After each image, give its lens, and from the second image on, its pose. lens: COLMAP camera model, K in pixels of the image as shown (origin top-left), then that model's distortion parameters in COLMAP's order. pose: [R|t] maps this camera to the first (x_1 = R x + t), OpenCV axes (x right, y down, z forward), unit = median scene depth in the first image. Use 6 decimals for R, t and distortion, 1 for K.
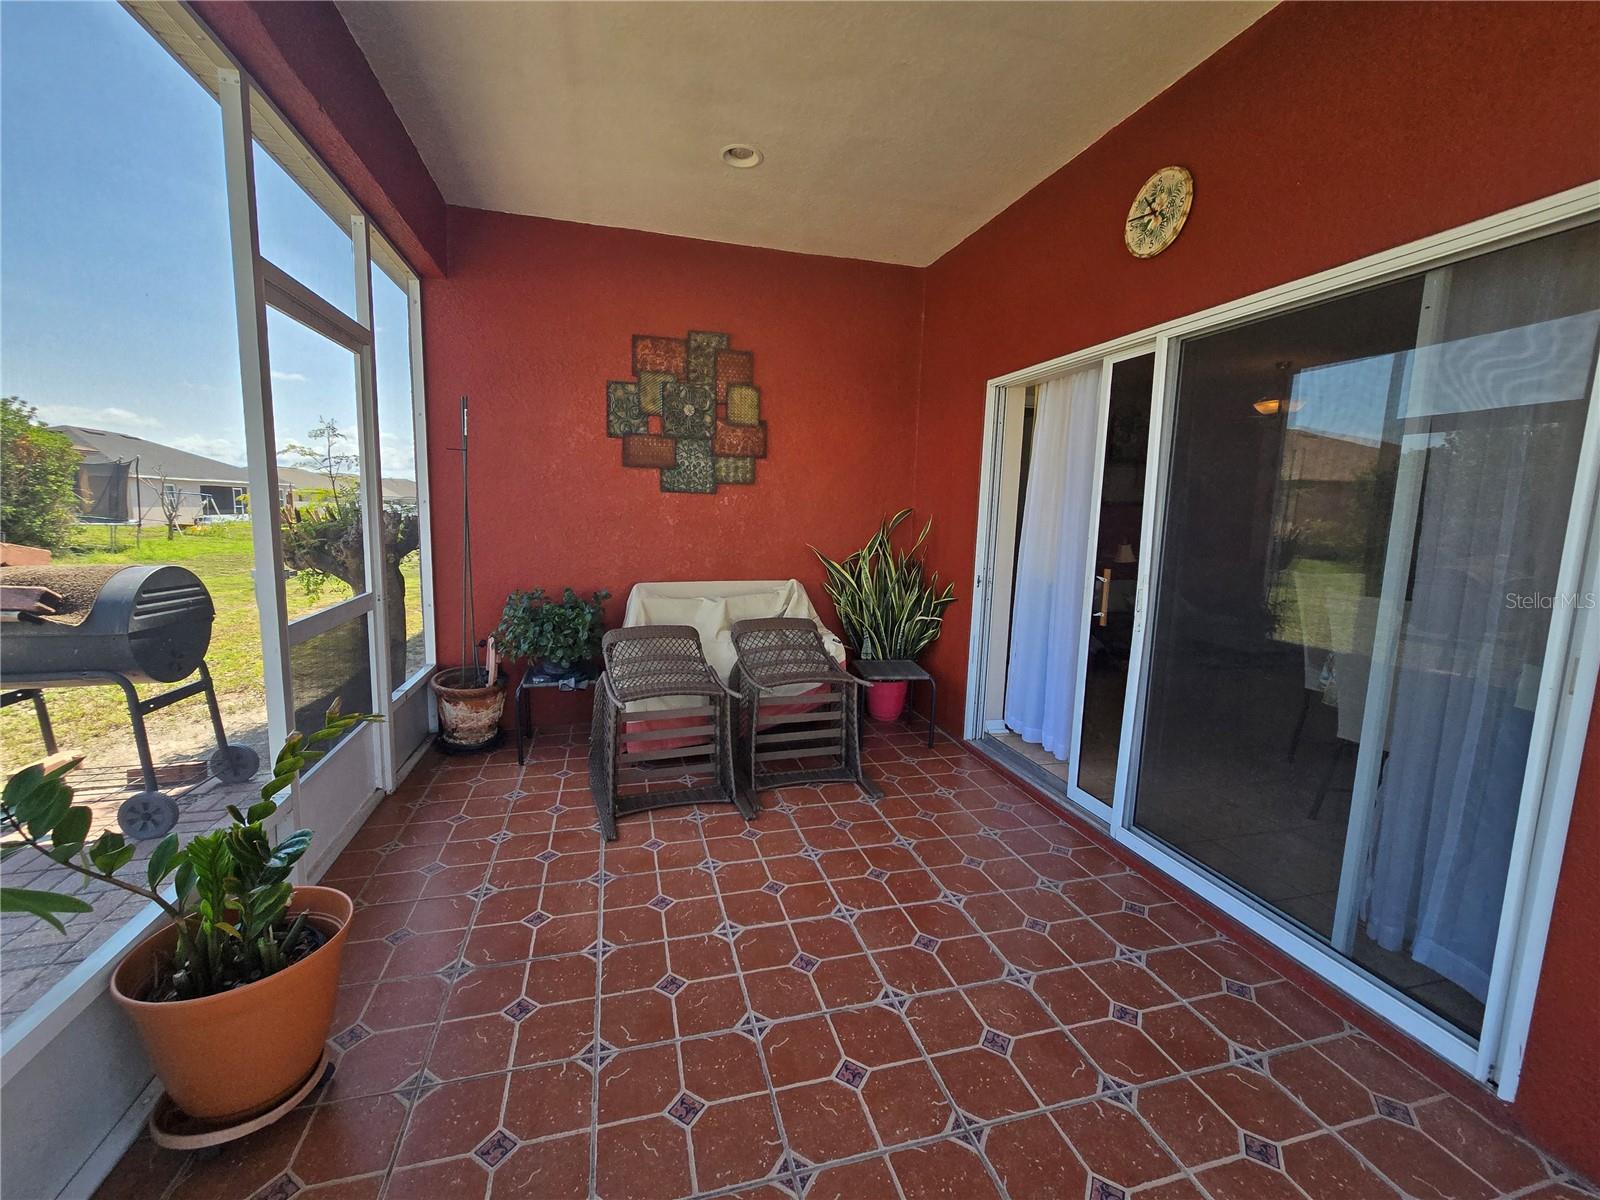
lens RADIAL K [[656.9, 0, 792.0], [0, 656.9, 598.6], [0, 0, 1]] dist [-0.000276, 0.000091]
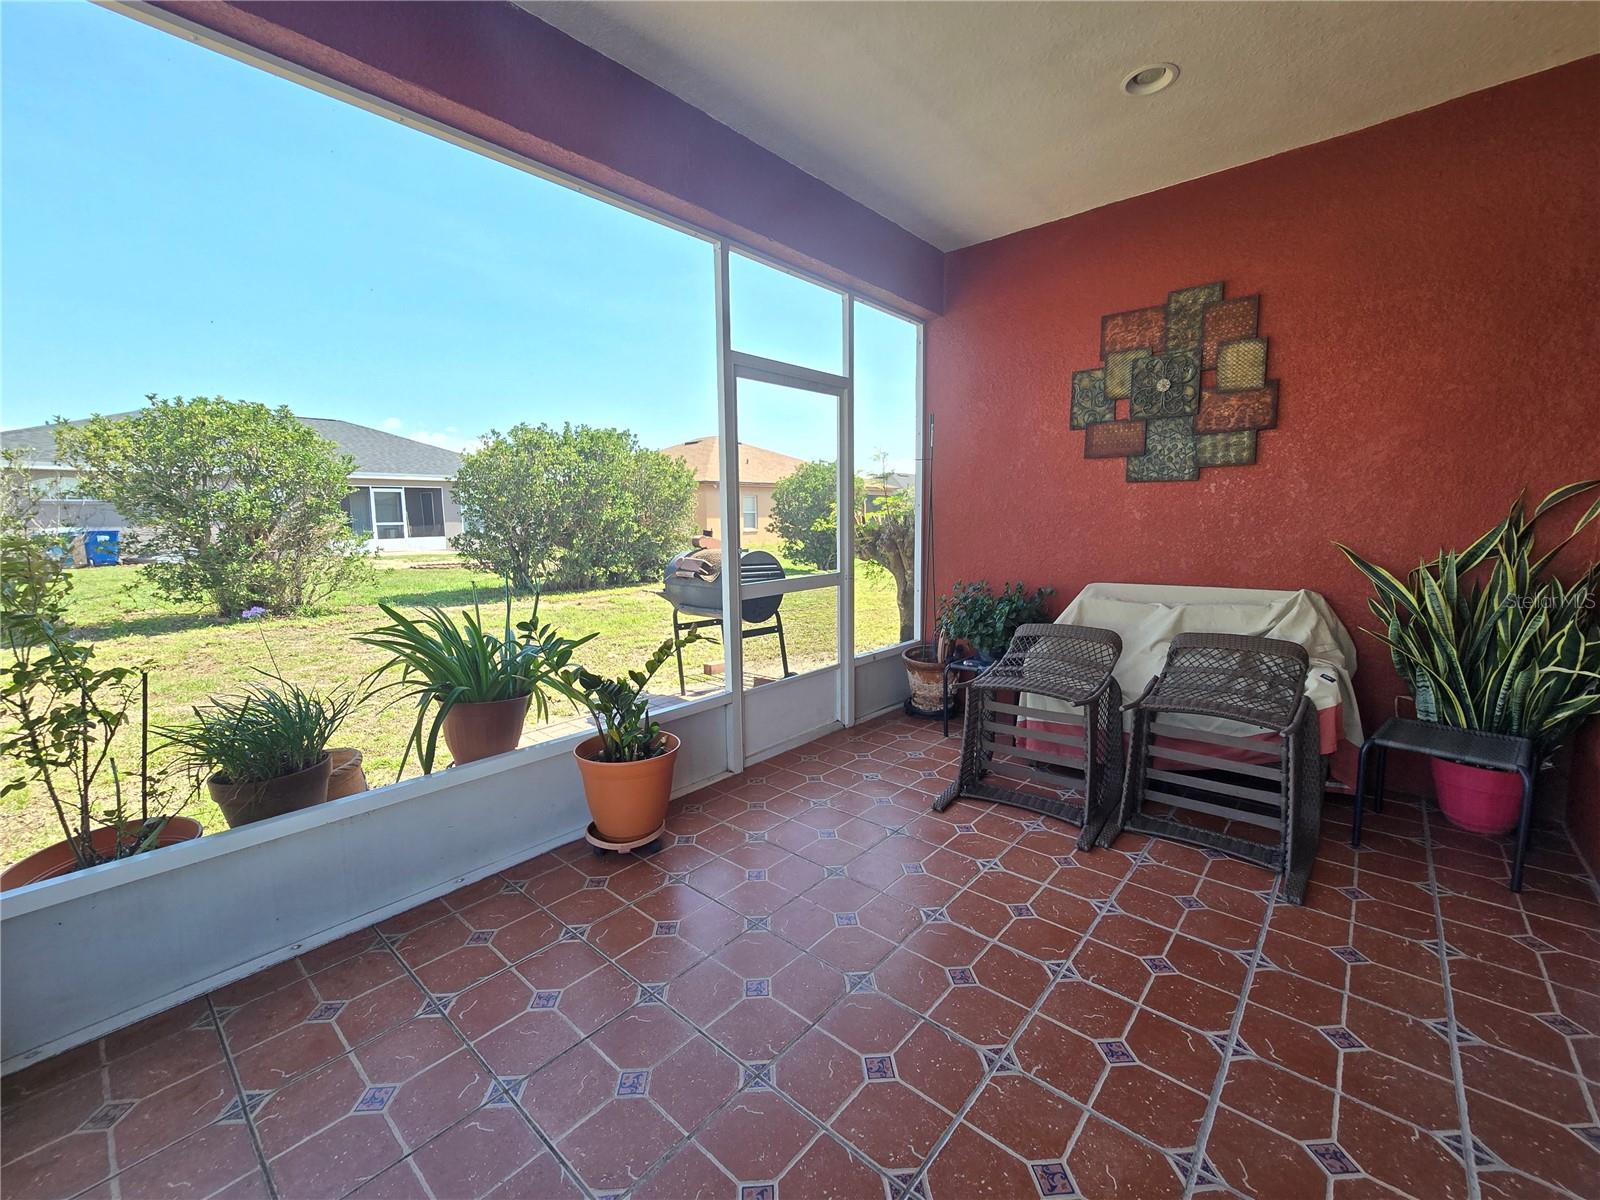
lens RADIAL K [[656.9, 0, 790.7], [0, 656.9, 598.2], [0, 0, 1]] dist [-0.000276, 0.000091]
pose [[0.545918, 0.070928, -0.834831, 0.323260], [-0.088777, 0.995698, 0.026542, 0.012313], [0.833122, 0.059624, 0.549867, 0.136909]]
